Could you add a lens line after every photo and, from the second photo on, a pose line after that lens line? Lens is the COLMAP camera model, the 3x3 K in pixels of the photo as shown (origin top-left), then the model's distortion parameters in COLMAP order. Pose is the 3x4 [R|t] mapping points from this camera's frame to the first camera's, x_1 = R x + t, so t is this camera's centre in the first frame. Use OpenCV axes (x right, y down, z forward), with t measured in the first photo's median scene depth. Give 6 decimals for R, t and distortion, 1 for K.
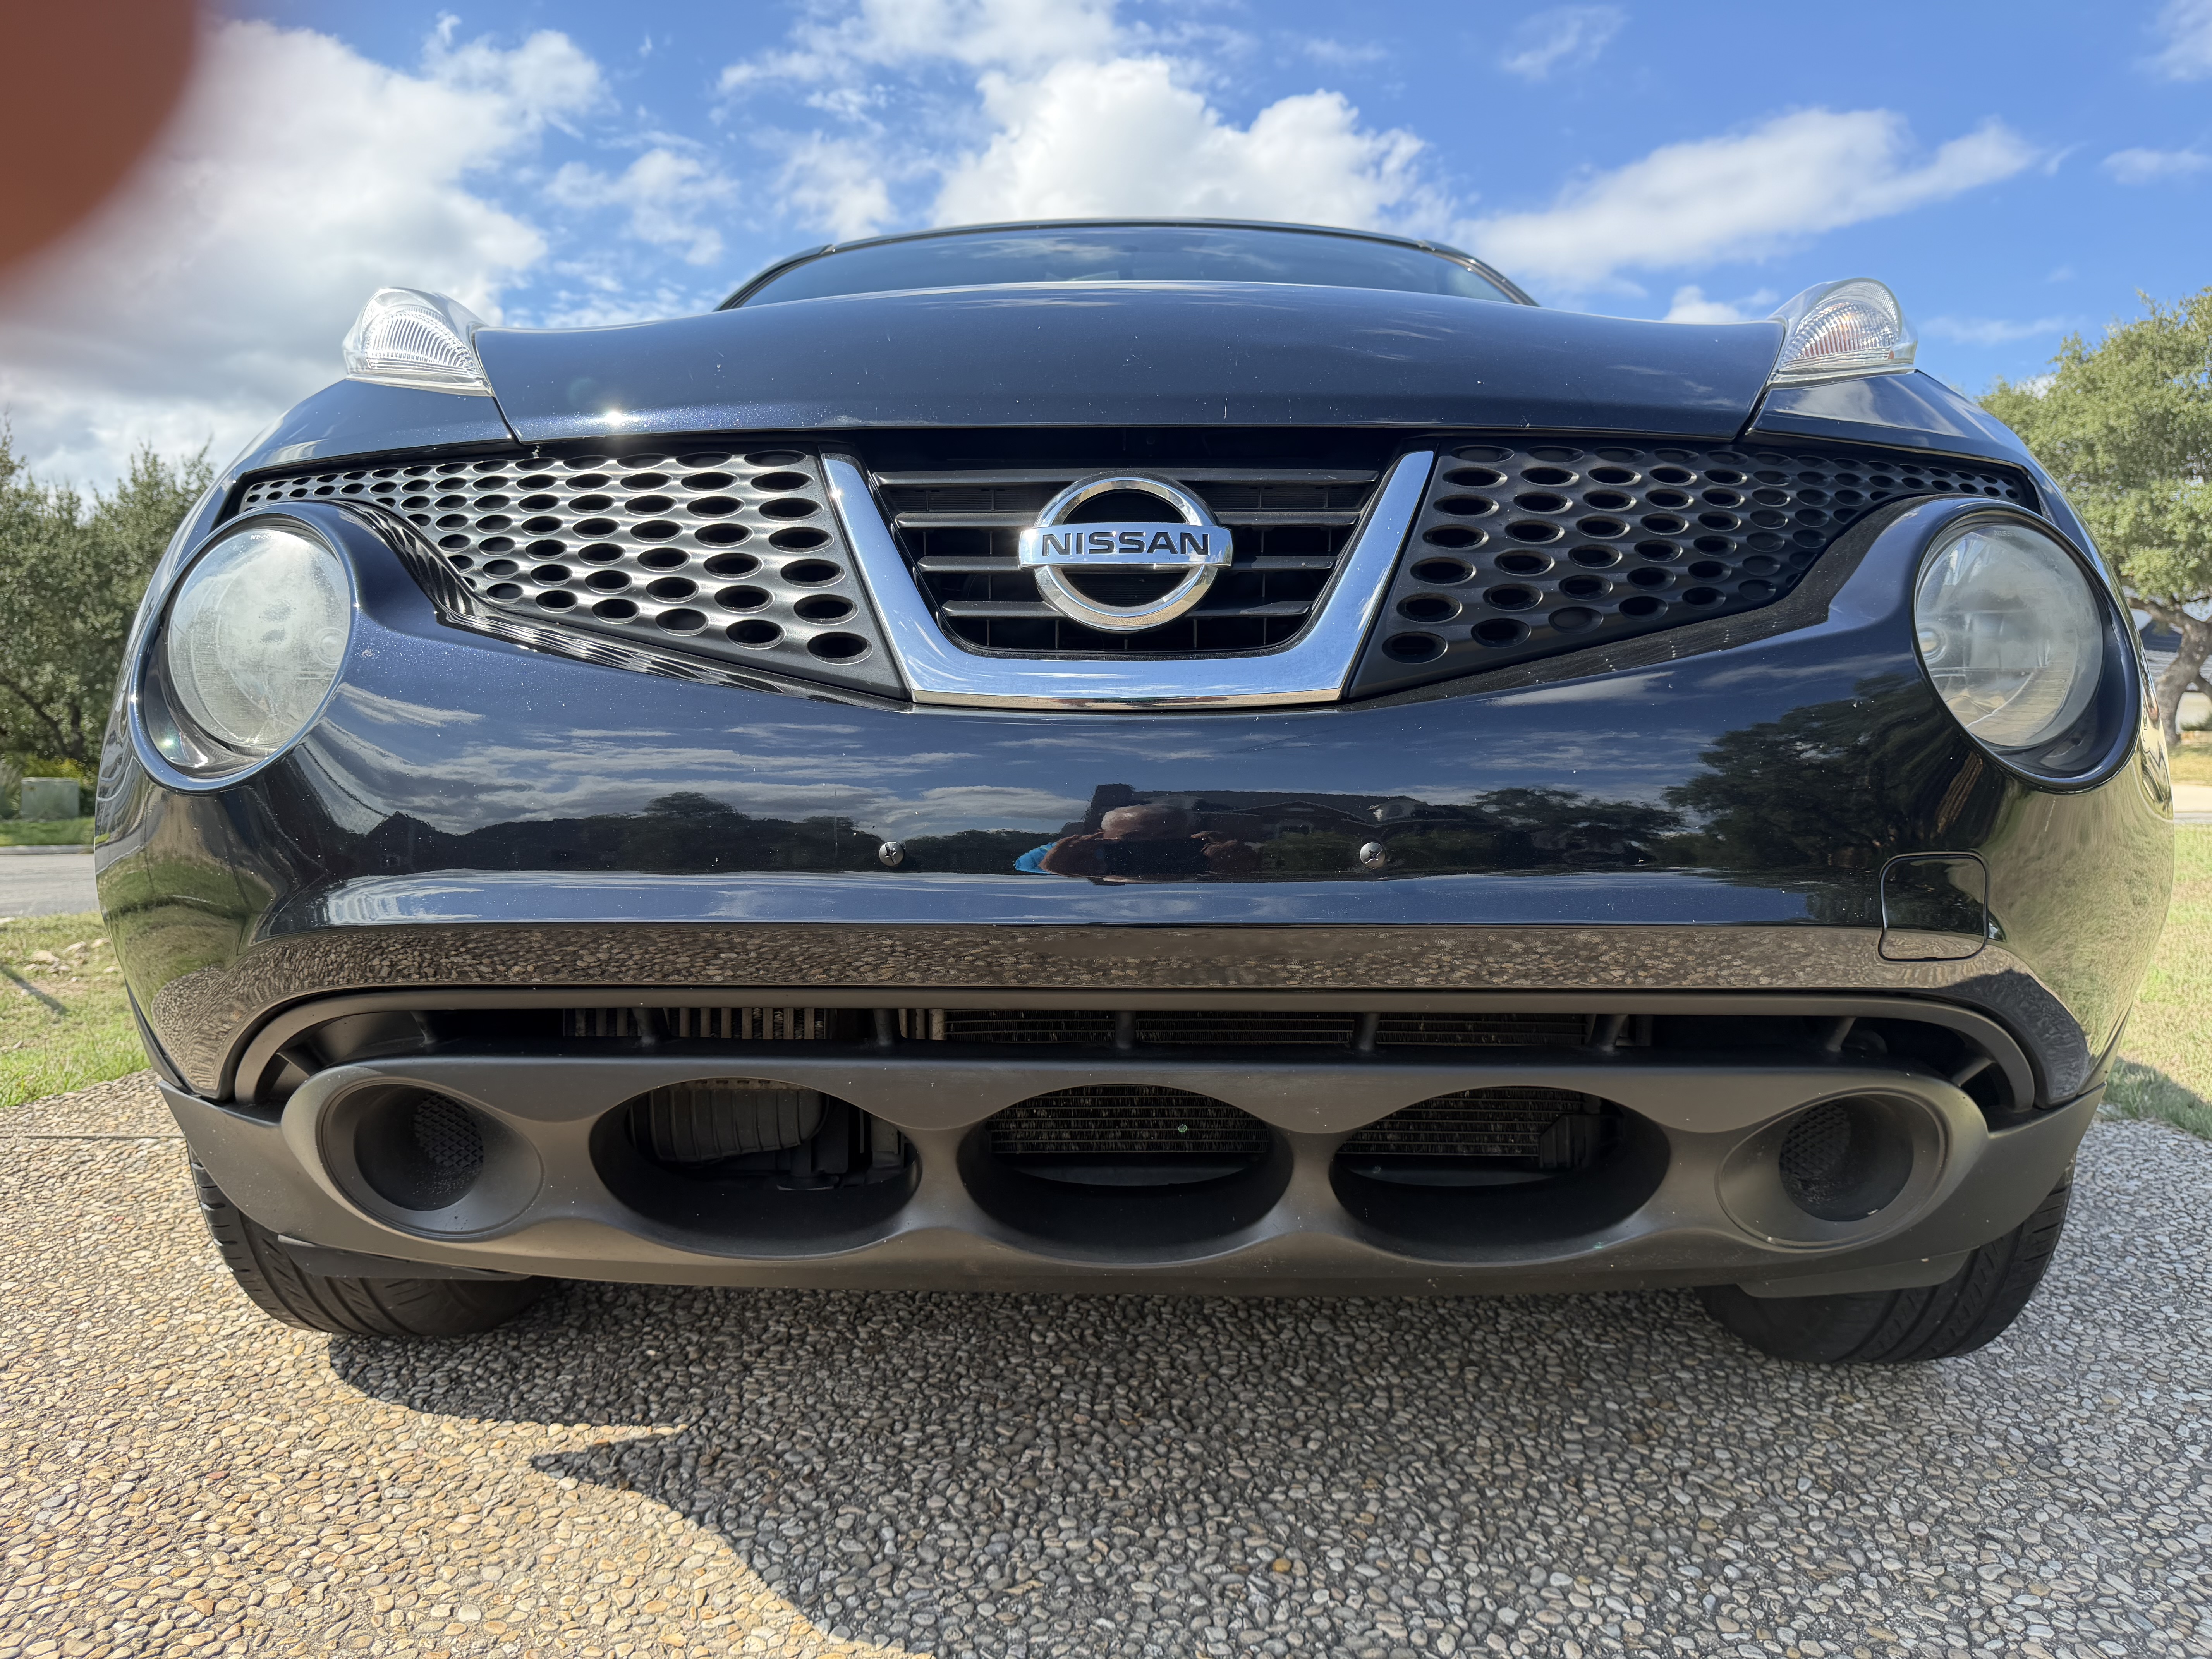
lens RADIAL K [[1549.1, 0, 1113.0], [0, 1549.1, 848.8], [0, 0, 1]] dist [-0.004052, -0.008937]
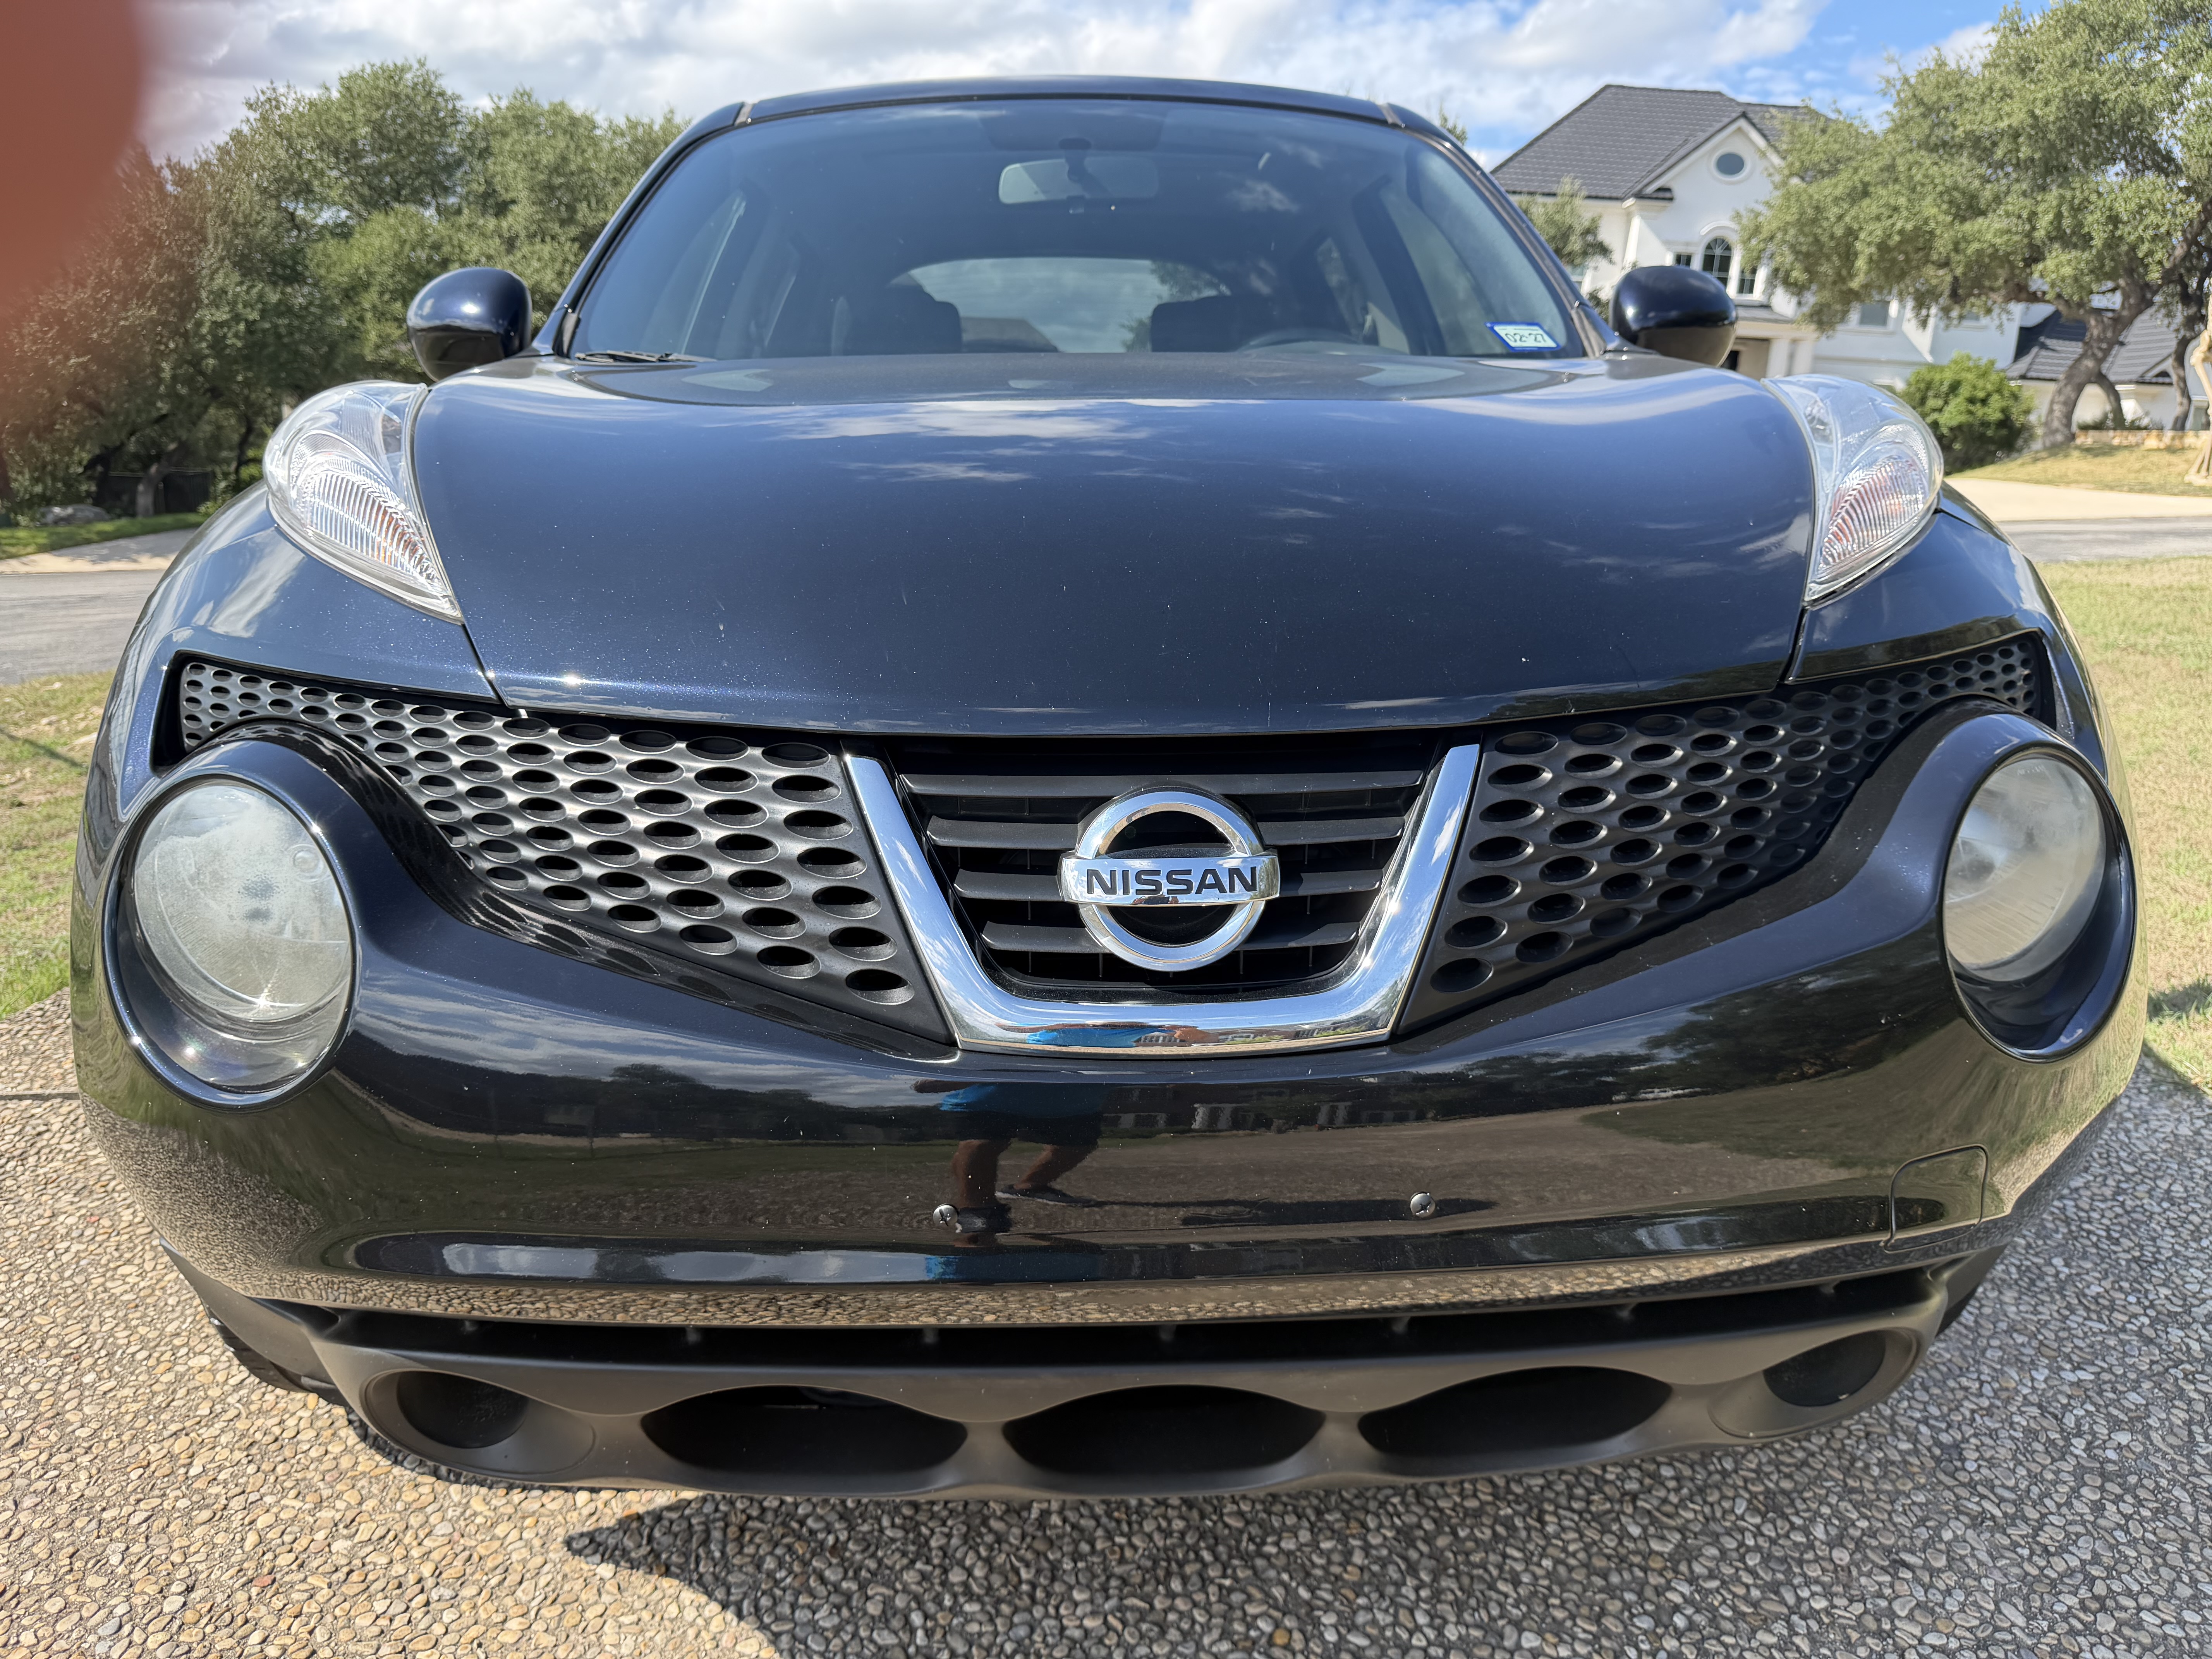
lens RADIAL K [[1549.1, 0, 1119.1], [0, 1549.1, 838.1], [0, 0, 1]] dist [-0.004052, -0.008937]
pose [[0.997801, -0.021920, 0.062544, -0.056495], [0.009857, 0.982305, 0.187028, -0.273946], [-0.065537, -0.186001, 0.980361, 0.032297]]
